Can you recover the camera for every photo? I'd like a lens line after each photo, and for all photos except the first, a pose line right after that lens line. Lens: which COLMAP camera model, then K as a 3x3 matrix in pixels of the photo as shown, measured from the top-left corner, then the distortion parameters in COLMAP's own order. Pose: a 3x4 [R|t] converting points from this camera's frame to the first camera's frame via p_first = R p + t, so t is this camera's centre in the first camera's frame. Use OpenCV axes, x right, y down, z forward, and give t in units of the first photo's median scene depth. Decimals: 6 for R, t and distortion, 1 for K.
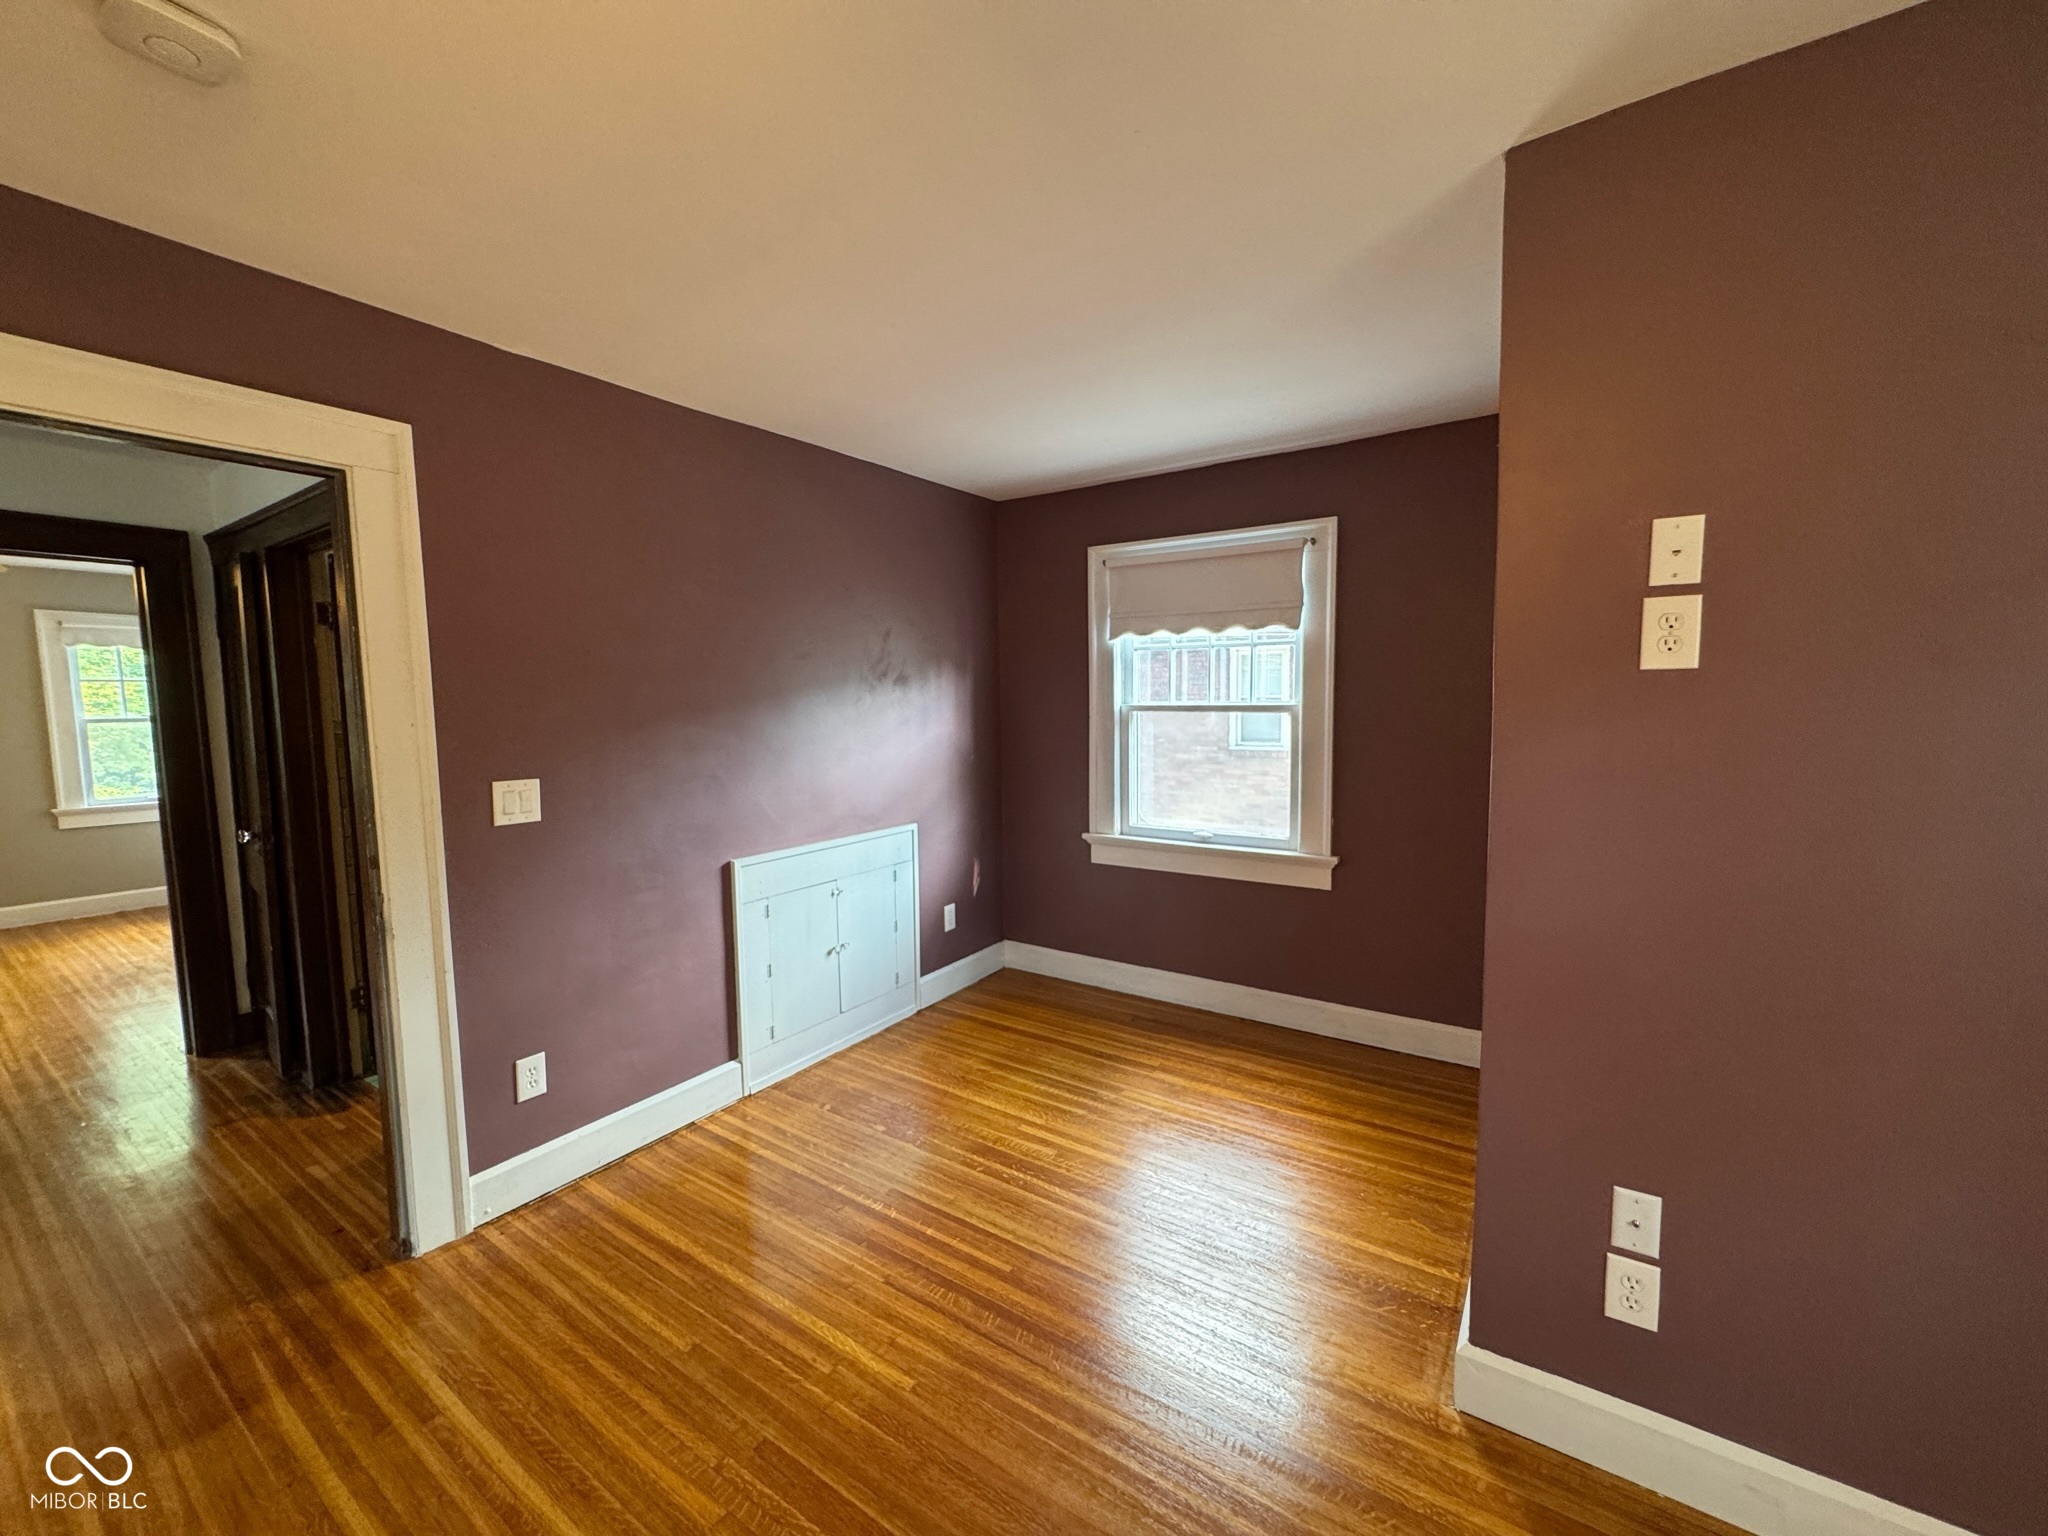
lens RADIAL K [[812.9, 0, 1023.2], [0, 812.9, 768.6], [0, 0, 1]] dist [-0.002063, 0.000110]
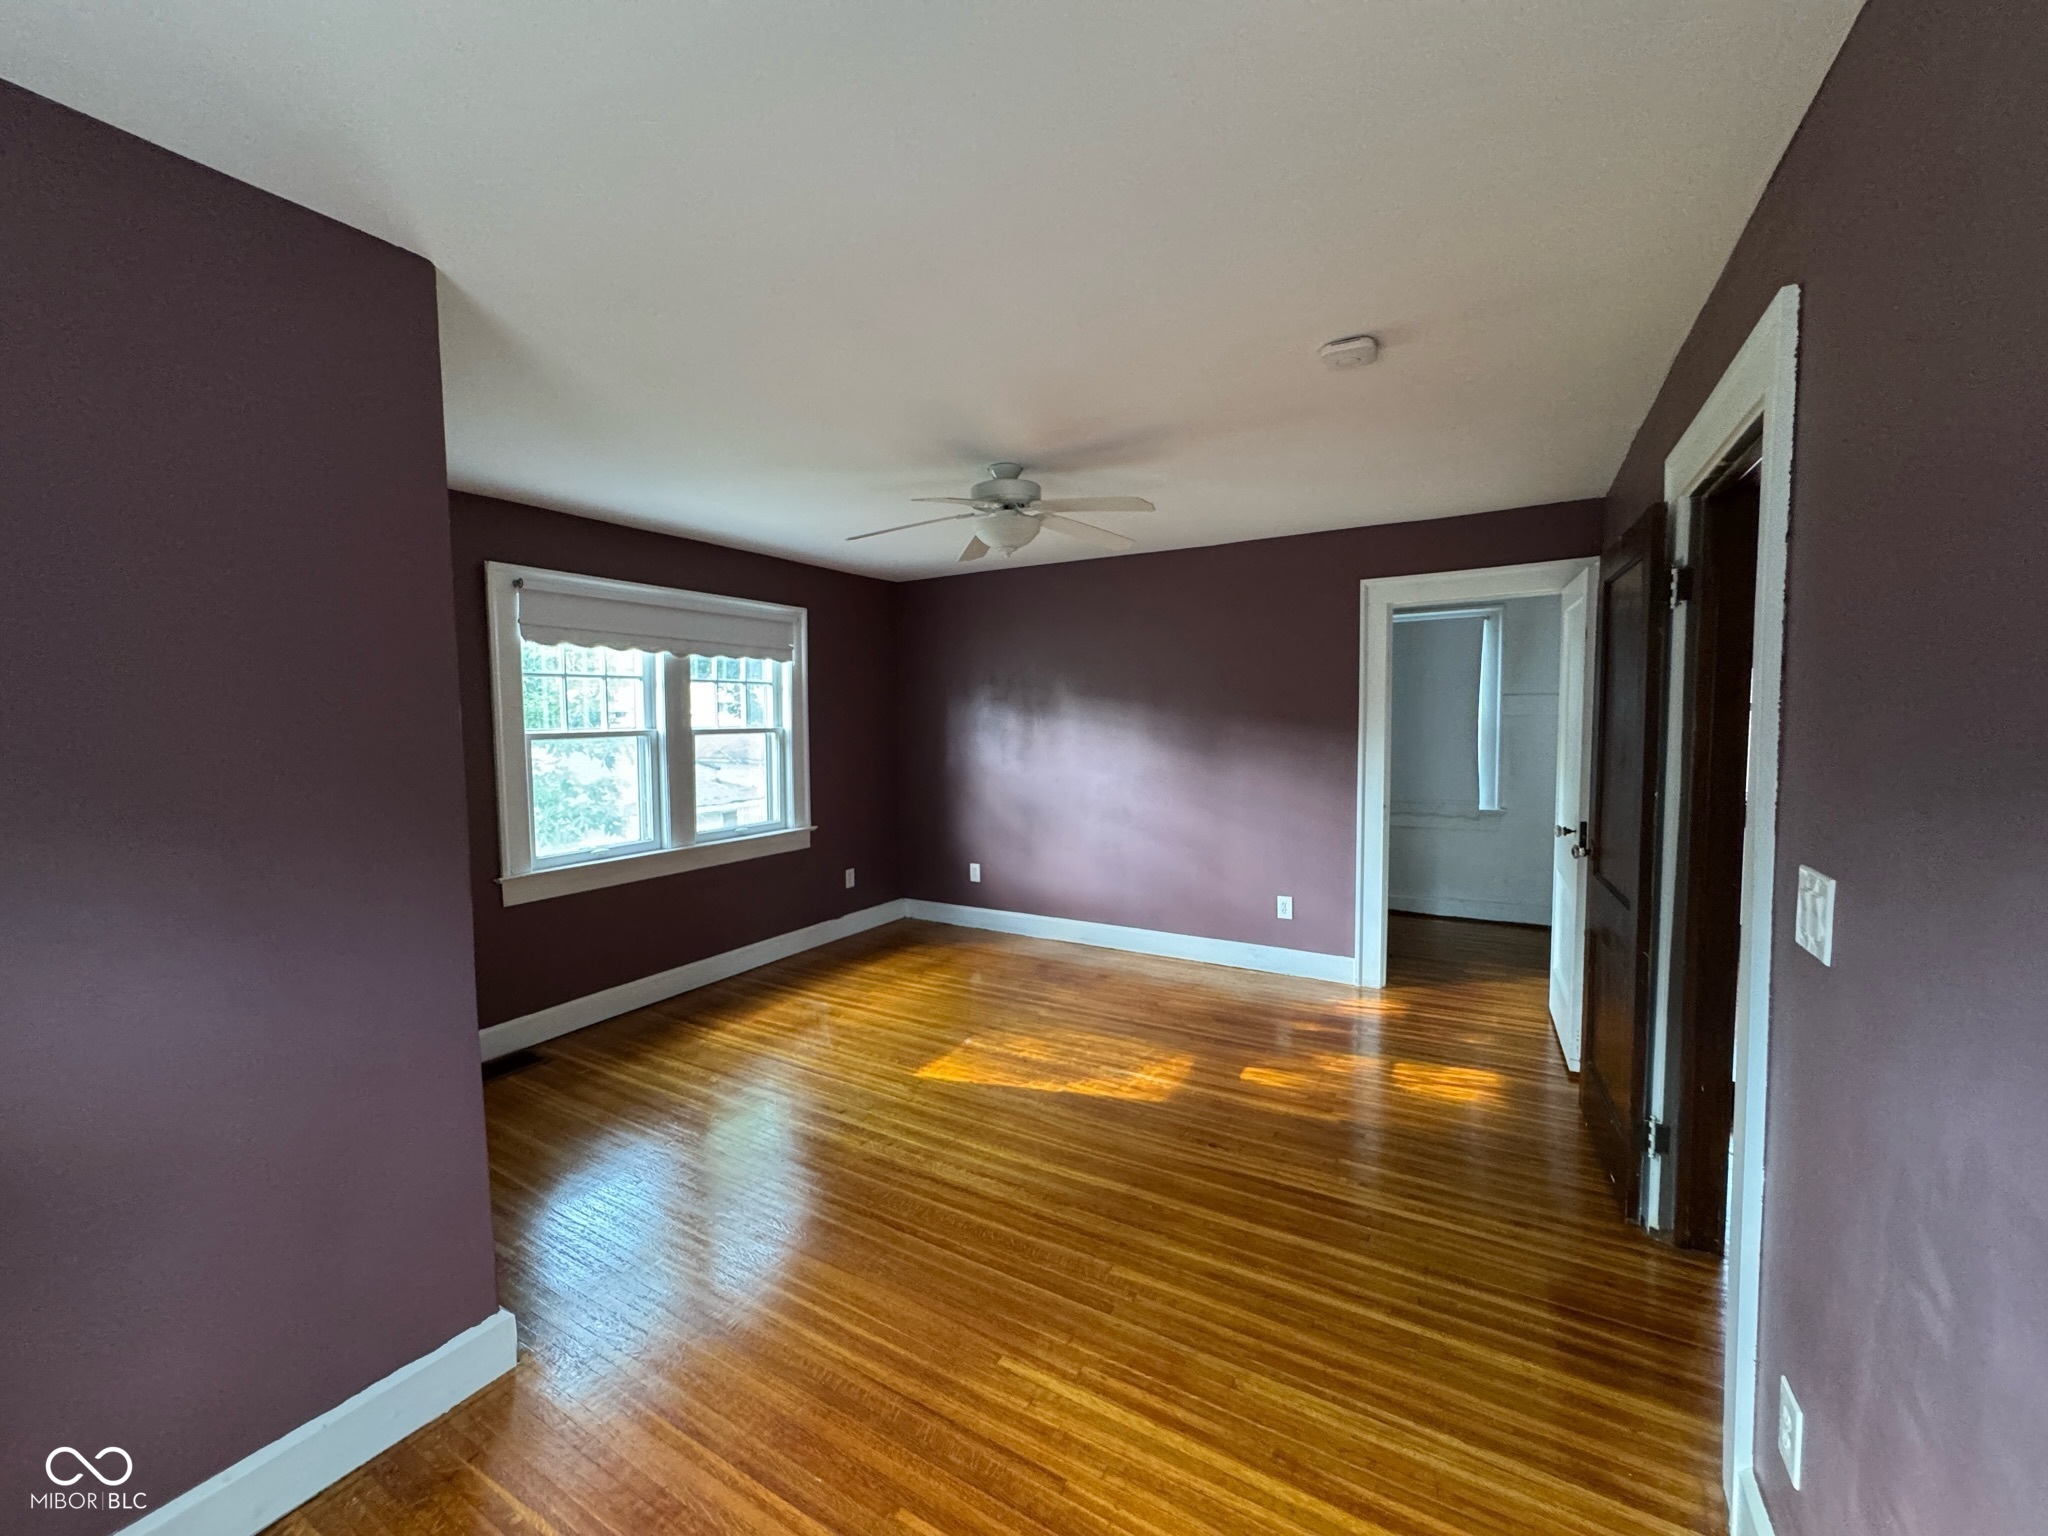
lens RADIAL K [[812.9, 0, 1020.9], [0, 812.9, 768.9], [0, 0, 1]] dist [-0.002063, 0.000110]
pose [[-0.997991, 0.026836, -0.057386, -0.118901], [0.018647, 0.990153, 0.138739, -0.164337], [0.060544, 0.137391, -0.988665, 1.902907]]
